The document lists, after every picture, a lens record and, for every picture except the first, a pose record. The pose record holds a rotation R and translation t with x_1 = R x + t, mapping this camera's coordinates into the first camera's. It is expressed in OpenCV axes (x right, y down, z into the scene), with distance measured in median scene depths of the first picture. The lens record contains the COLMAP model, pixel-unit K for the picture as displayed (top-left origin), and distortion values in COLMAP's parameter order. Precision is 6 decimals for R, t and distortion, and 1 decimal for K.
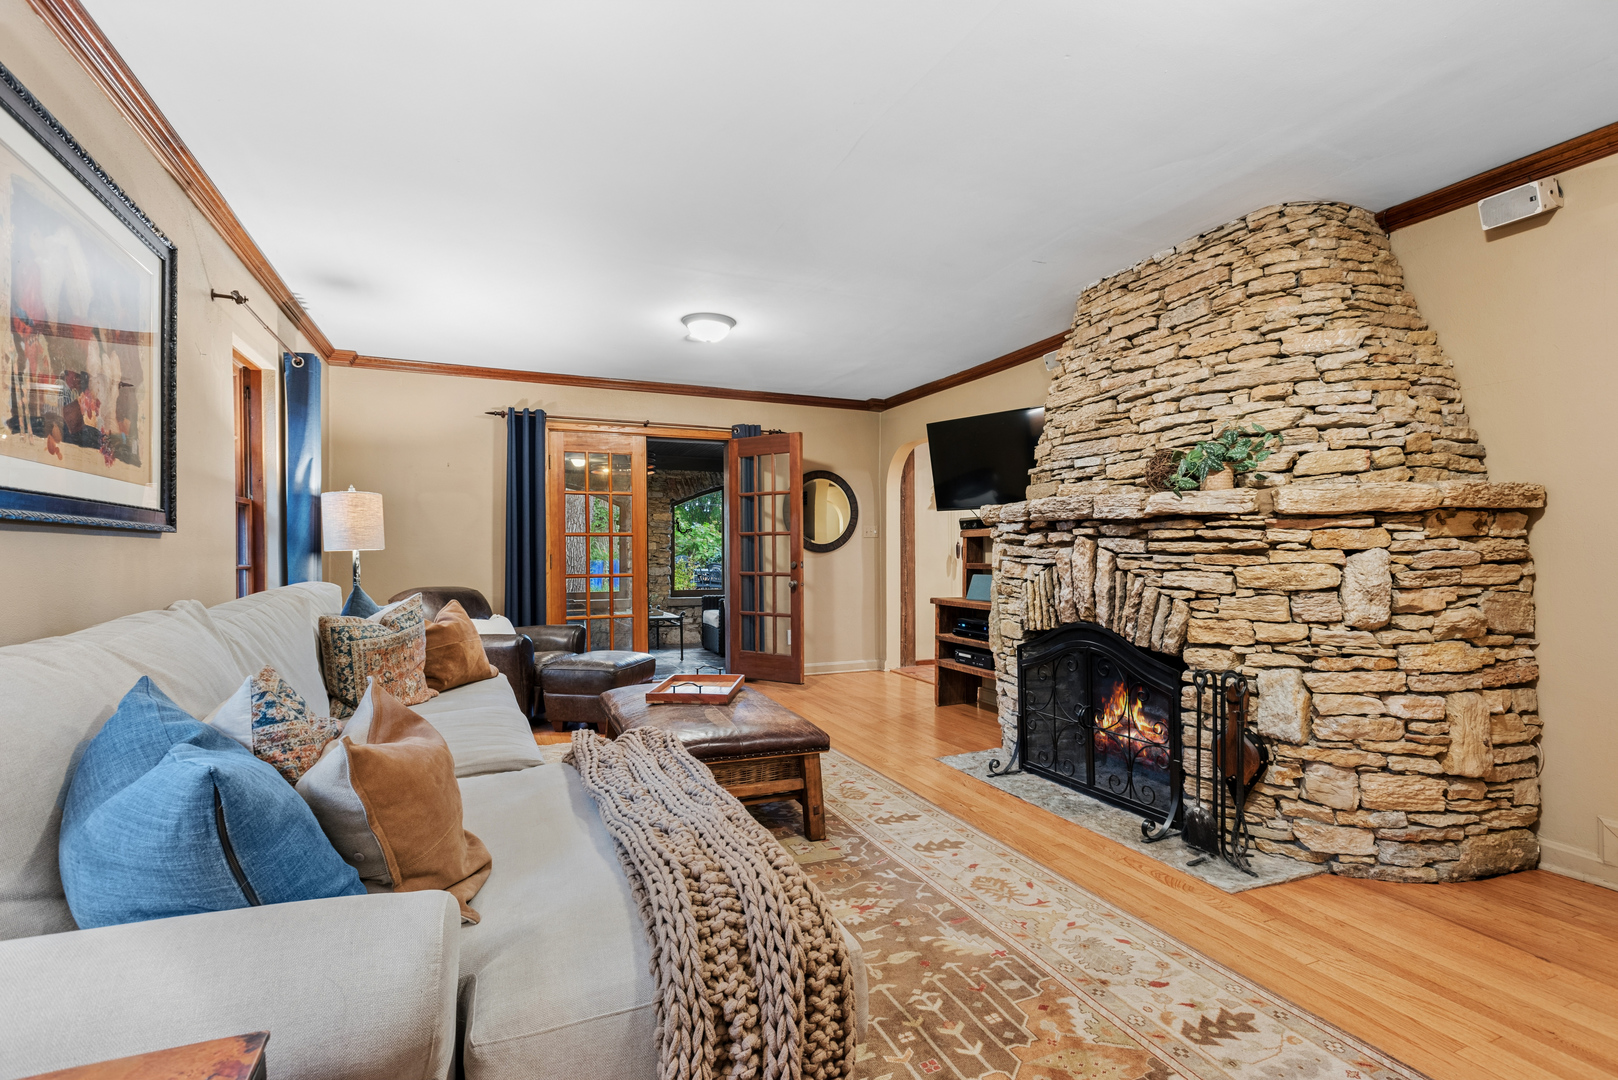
lens RADIAL K [[763.3, 0, 807.1], [0, 763.3, 550.4], [0, 0, 1]] dist [-0.001794, -0.000145]
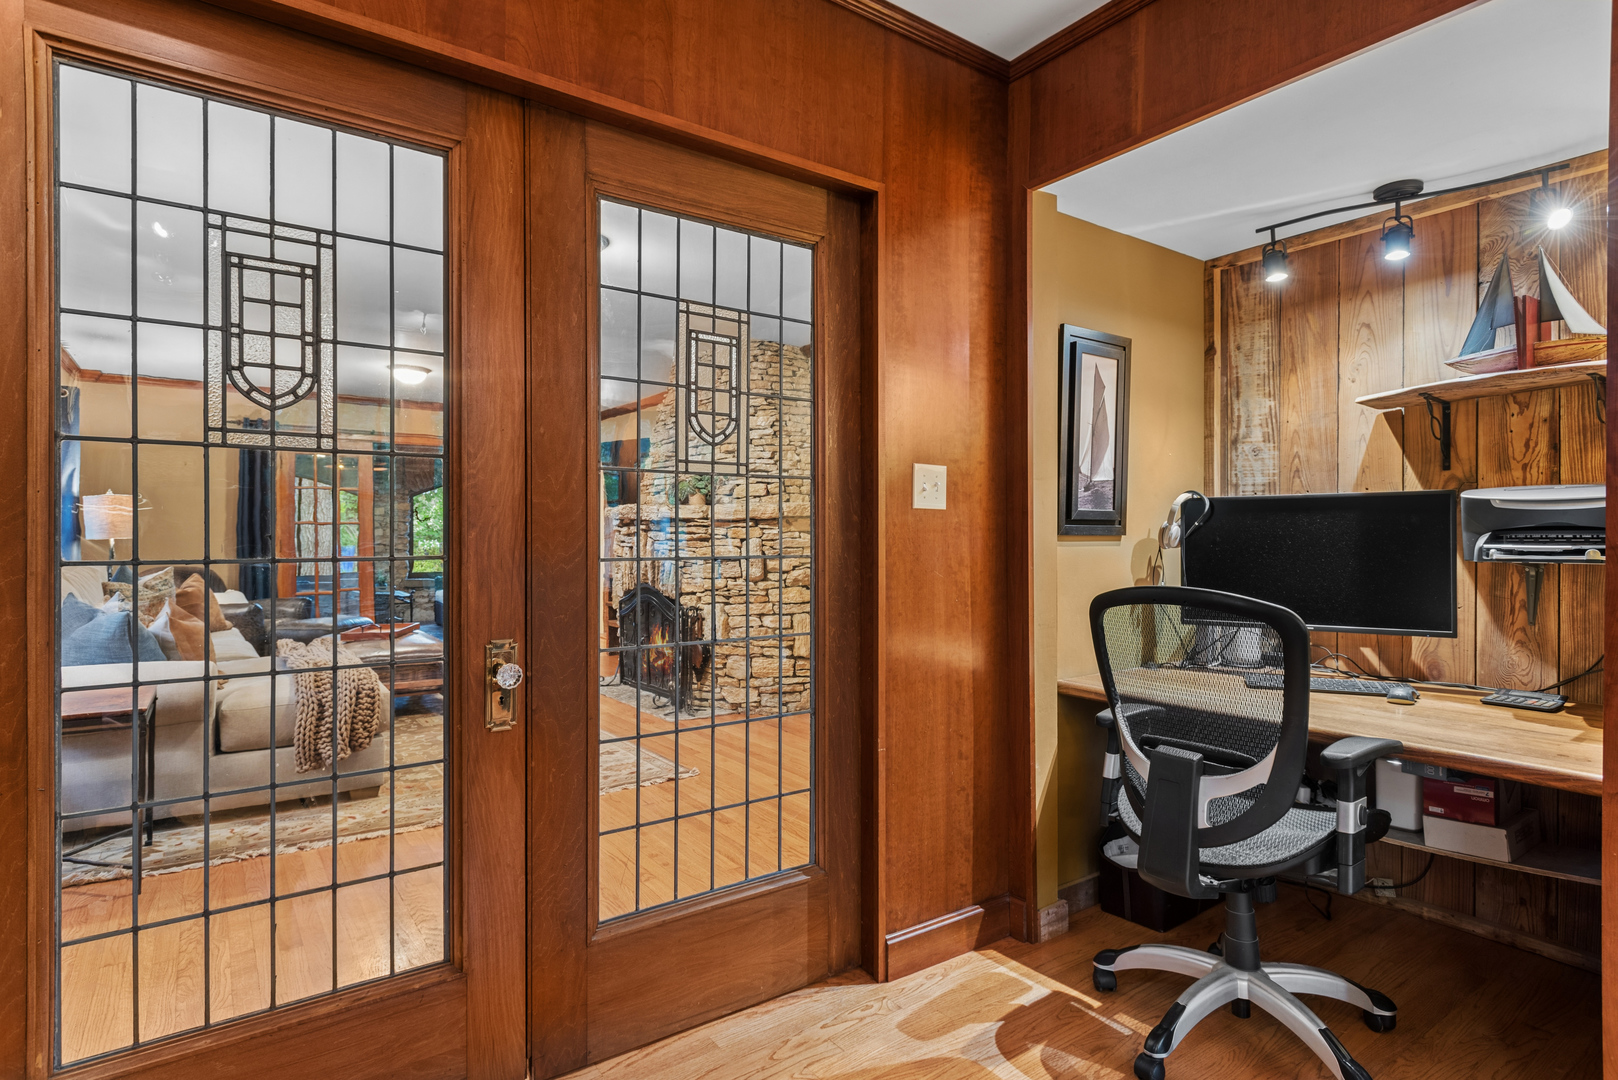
lens RADIAL K [[837.2, 0, 810.0], [0, 837.2, 529.1], [0, 0, 1]] dist [0.002683, 0.000861]
pose [[0.976202, 0.002277, 0.216853, 0.389686], [-0.000610, 0.999970, -0.007754, -0.008171], [-0.216864, 0.007437, 0.976173, -0.967999]]
